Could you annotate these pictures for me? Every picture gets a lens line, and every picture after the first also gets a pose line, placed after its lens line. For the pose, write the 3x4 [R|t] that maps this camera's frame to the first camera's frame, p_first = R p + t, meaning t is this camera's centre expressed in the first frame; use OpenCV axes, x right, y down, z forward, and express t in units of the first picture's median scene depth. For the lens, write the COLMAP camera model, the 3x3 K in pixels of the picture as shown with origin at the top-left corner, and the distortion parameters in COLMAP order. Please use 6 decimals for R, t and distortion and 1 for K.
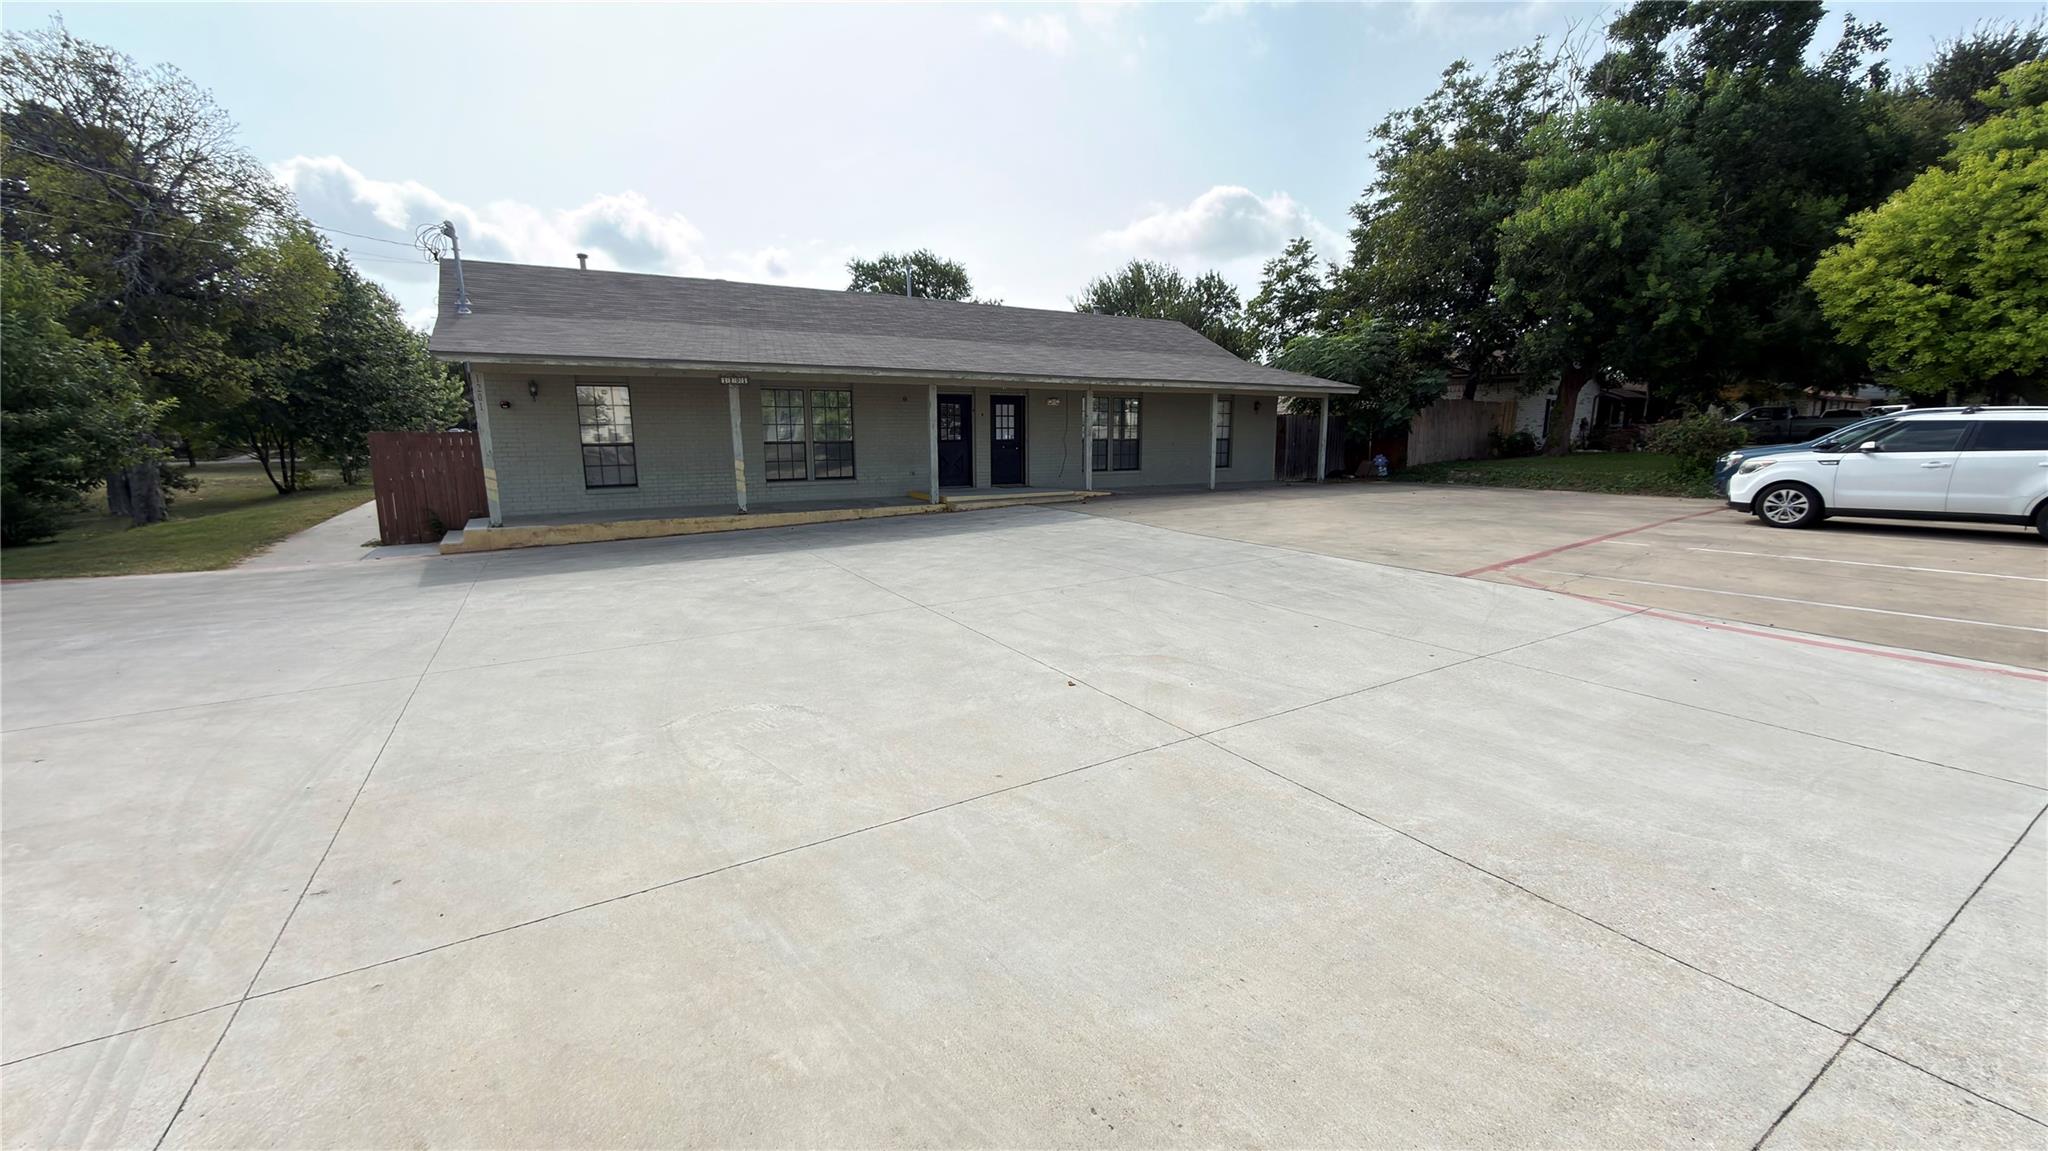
lens RADIAL K [[812.7, 0, 1027.1], [0, 812.7, 578.6], [0, 0, 1]] dist [0.001869, 0.000074]
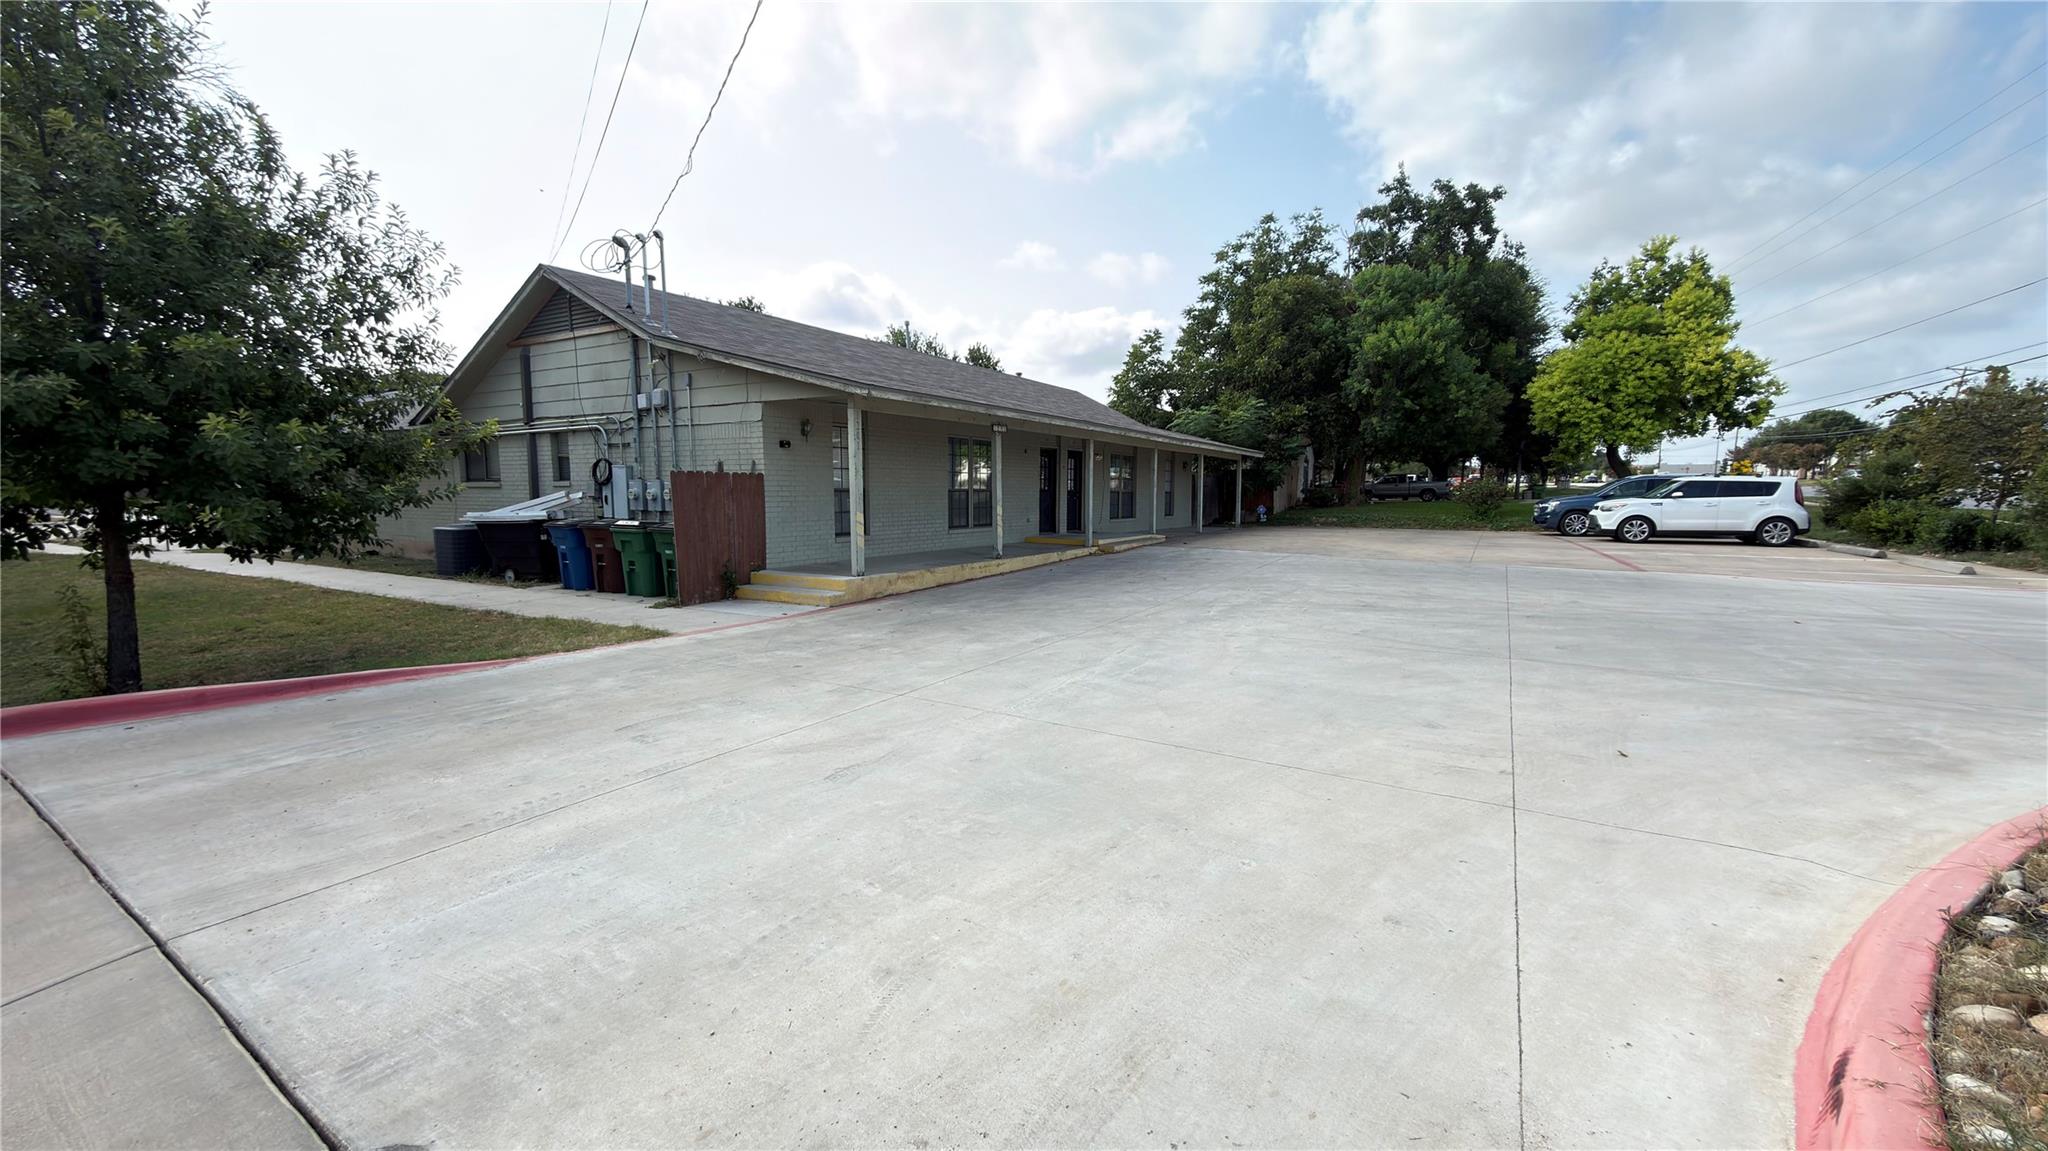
lens RADIAL K [[812.7, 0, 1021.4], [0, 812.7, 571.3], [0, 0, 1]] dist [0.001869, 0.000074]
pose [[0.883920, -0.038723, 0.466032, -0.656805], [0.076064, 0.995200, -0.061579, 0.001254], [-0.461411, 0.089879, 0.882622, 0.079268]]
